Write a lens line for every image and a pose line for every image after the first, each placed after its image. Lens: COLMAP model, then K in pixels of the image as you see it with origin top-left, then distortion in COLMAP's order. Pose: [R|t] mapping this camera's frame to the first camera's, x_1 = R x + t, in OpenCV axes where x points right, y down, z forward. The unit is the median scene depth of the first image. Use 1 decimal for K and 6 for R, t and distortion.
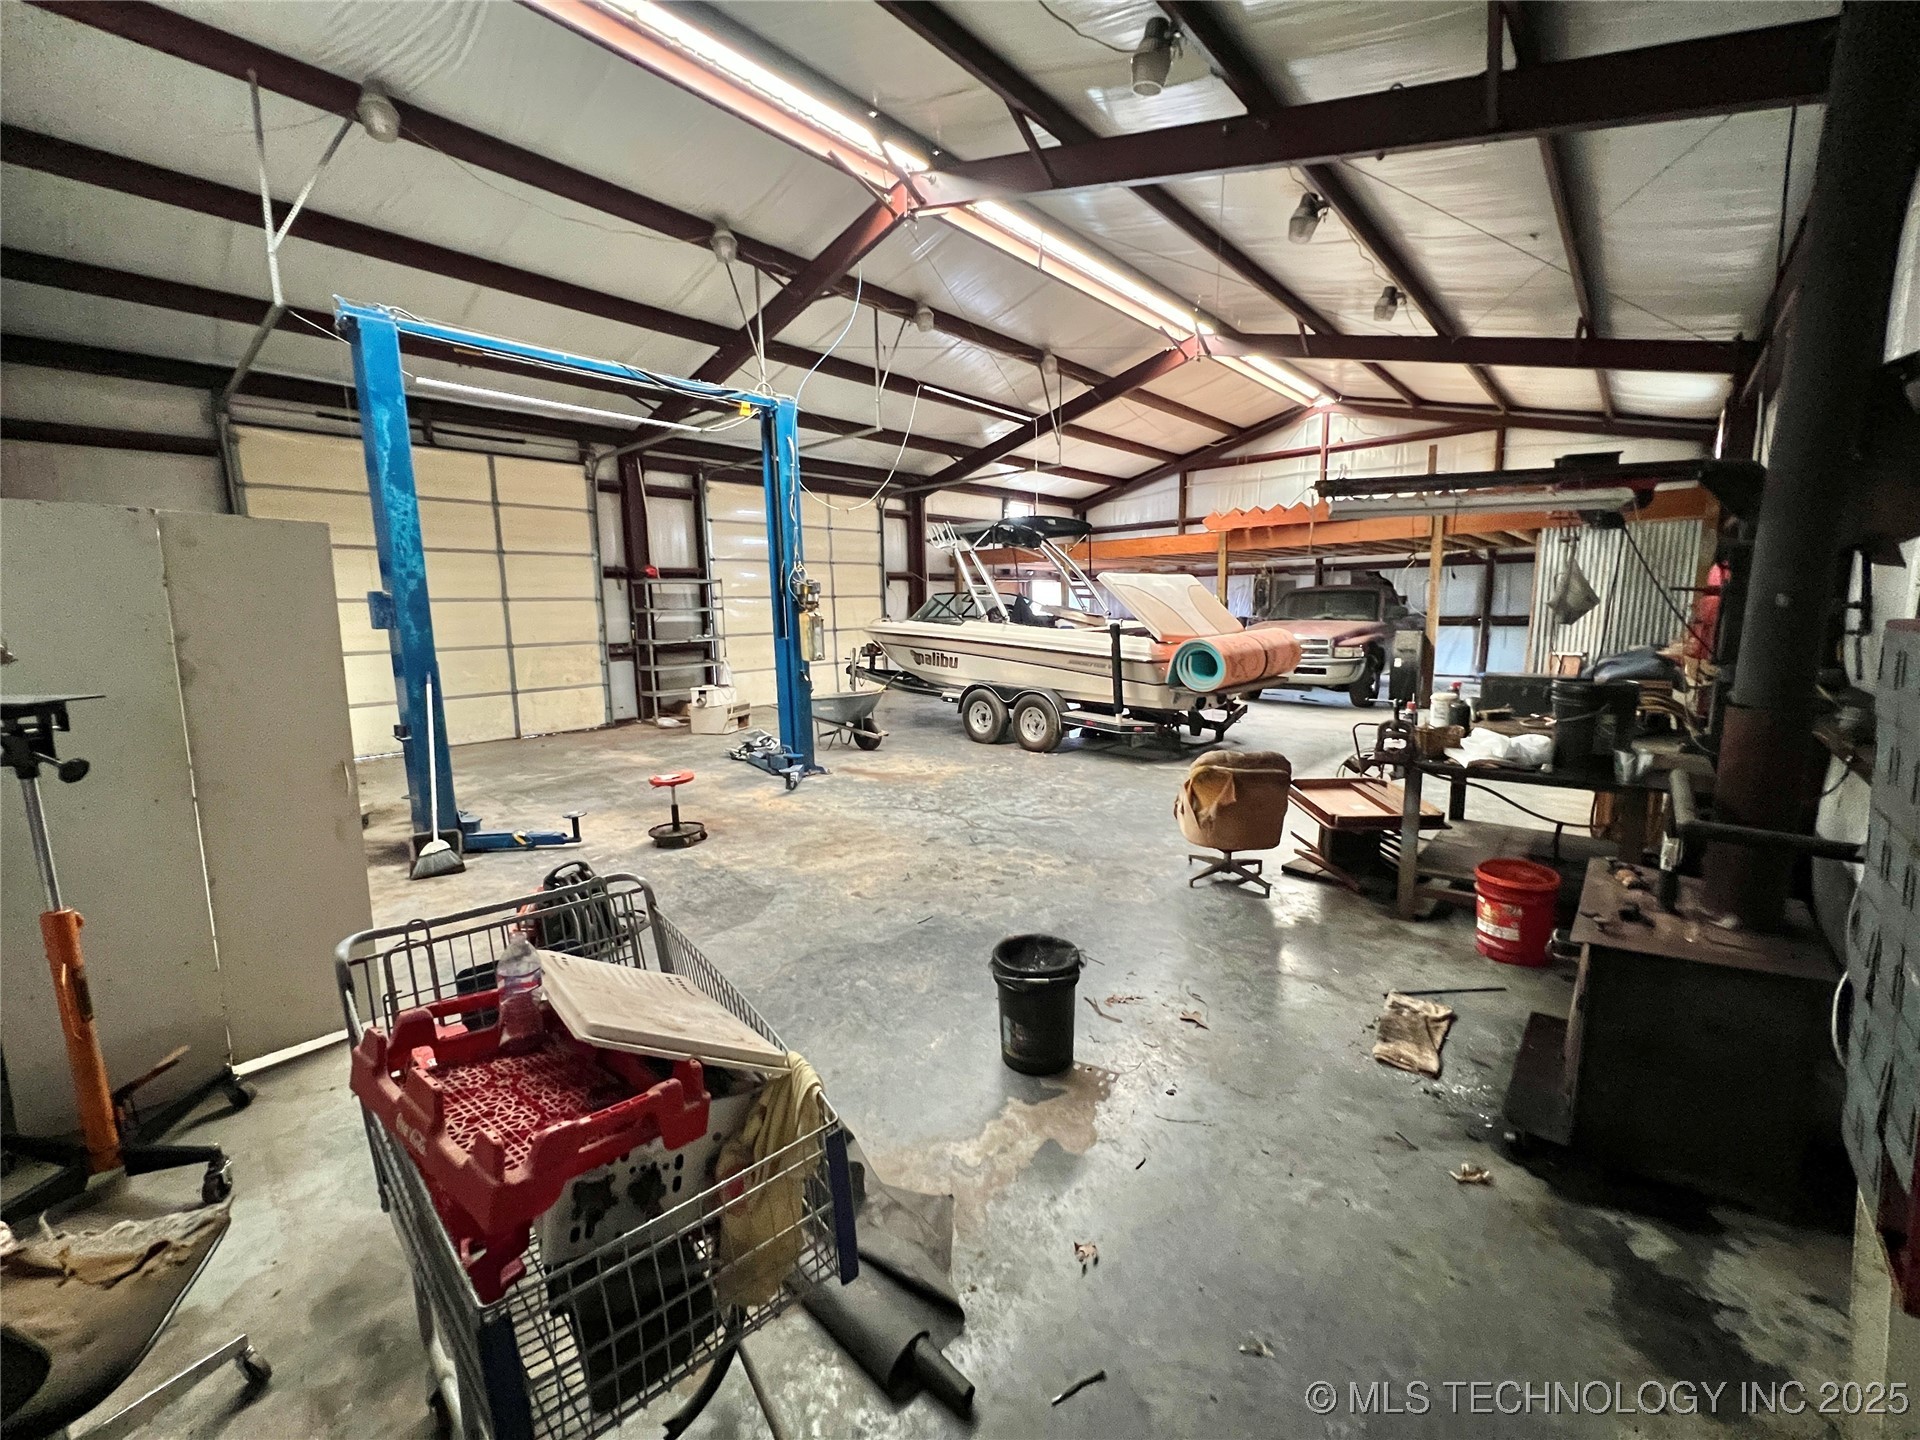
lens RADIAL K [[769.0, 0, 956.0], [0, 769.0, 717.2], [0, 0, 1]] dist [-0.000445, -0.000286]
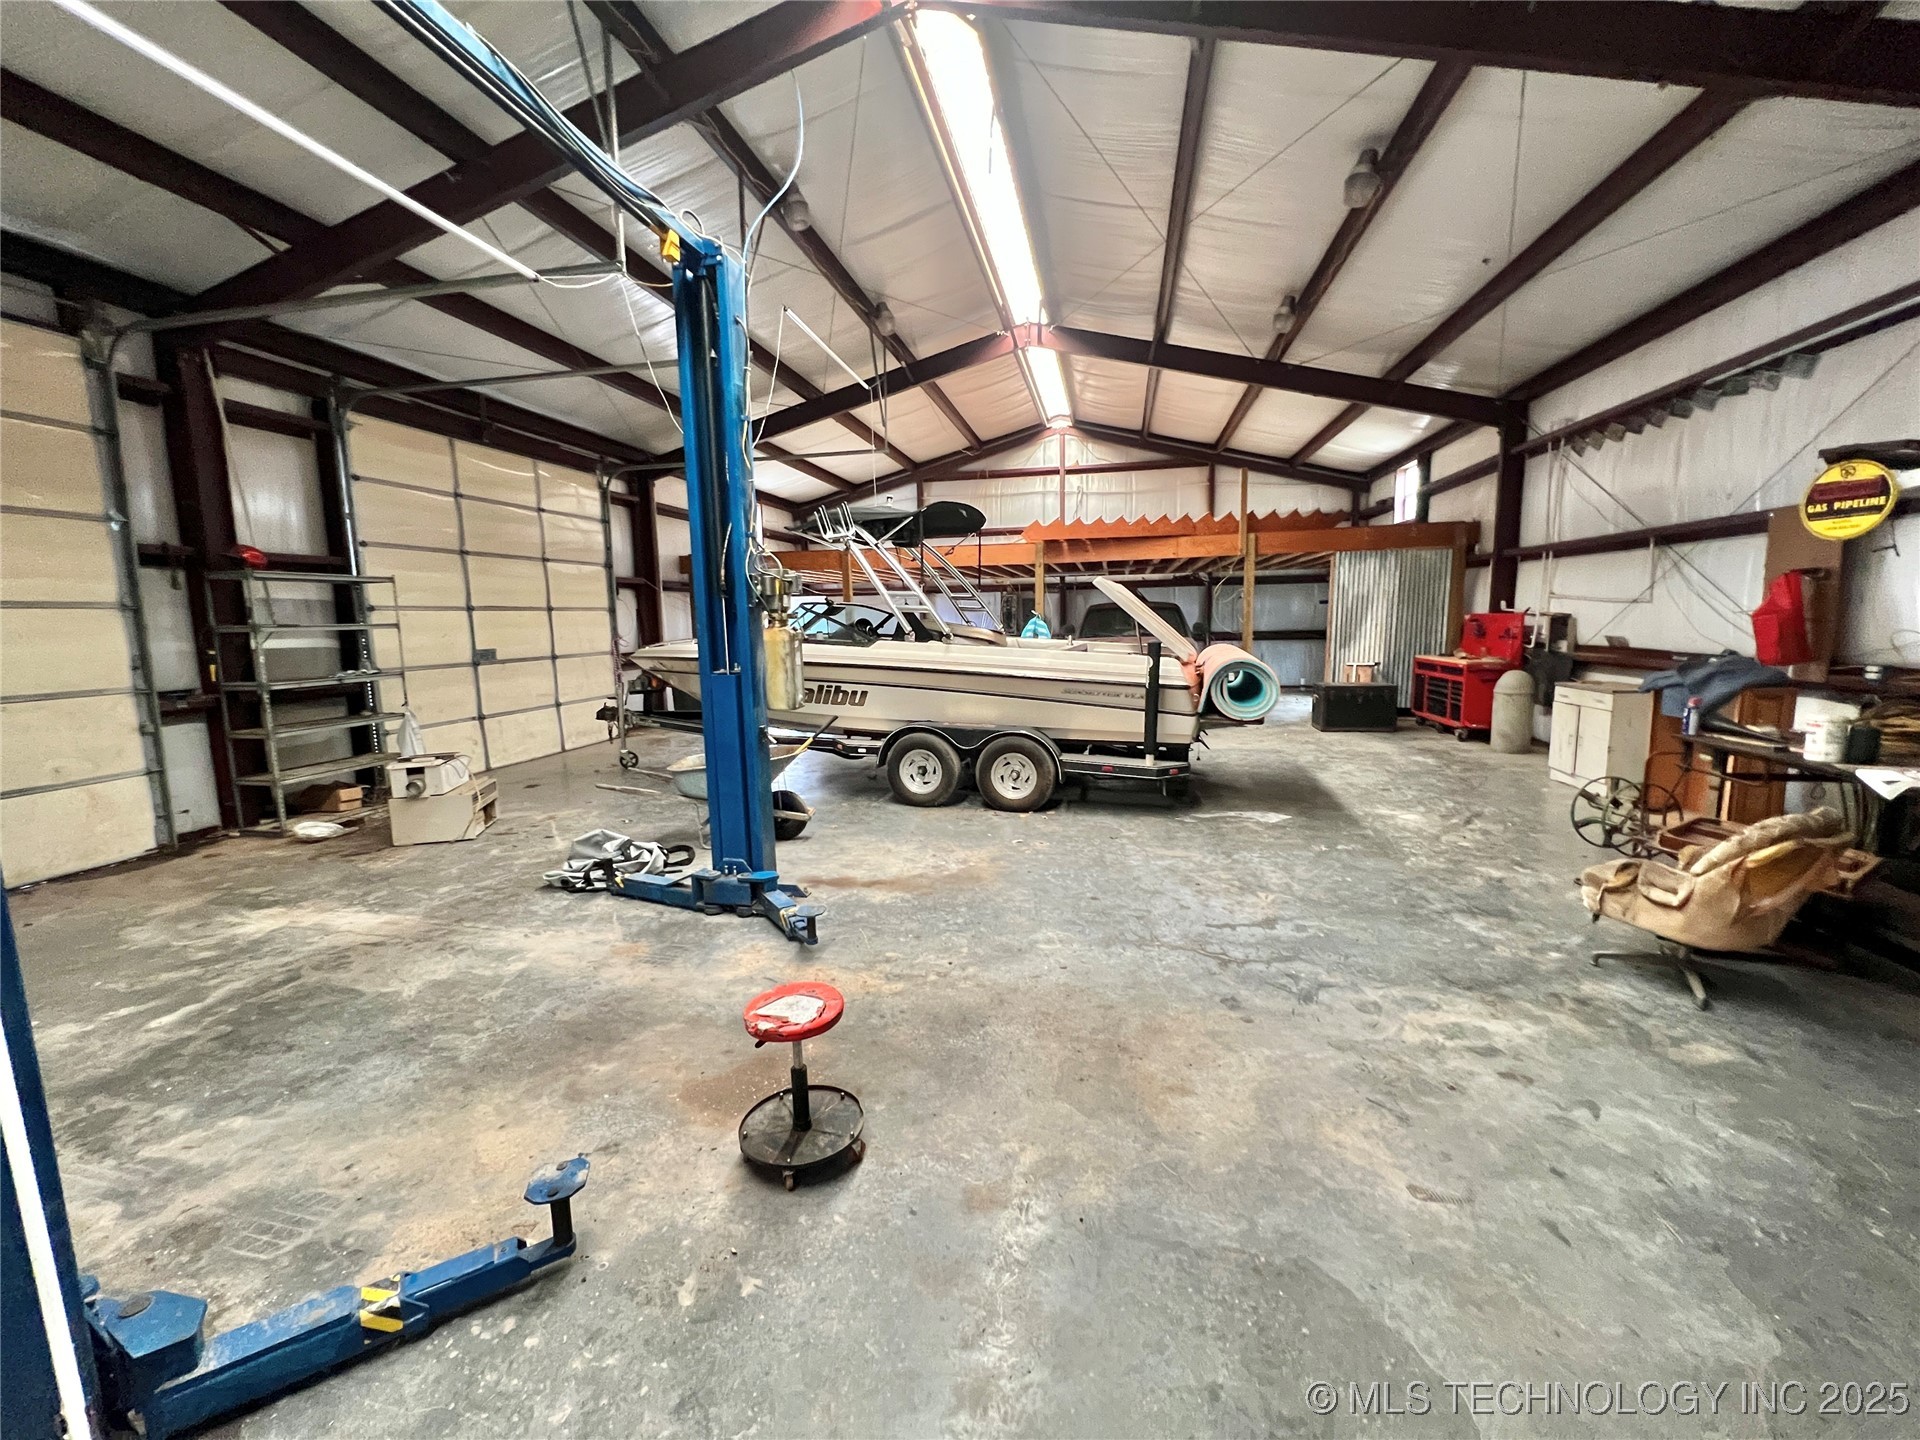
lens RADIAL K [[768.3, 0, 956.0], [0, 768.3, 716.6], [0, 0, 1]] dist [-0.001114, 0.000109]
pose [[0.865130, -0.060311, 0.497908, -0.254713], [0.073786, 0.997247, -0.007411, -0.037558], [-0.496090, 0.043150, 0.867198, 0.298114]]
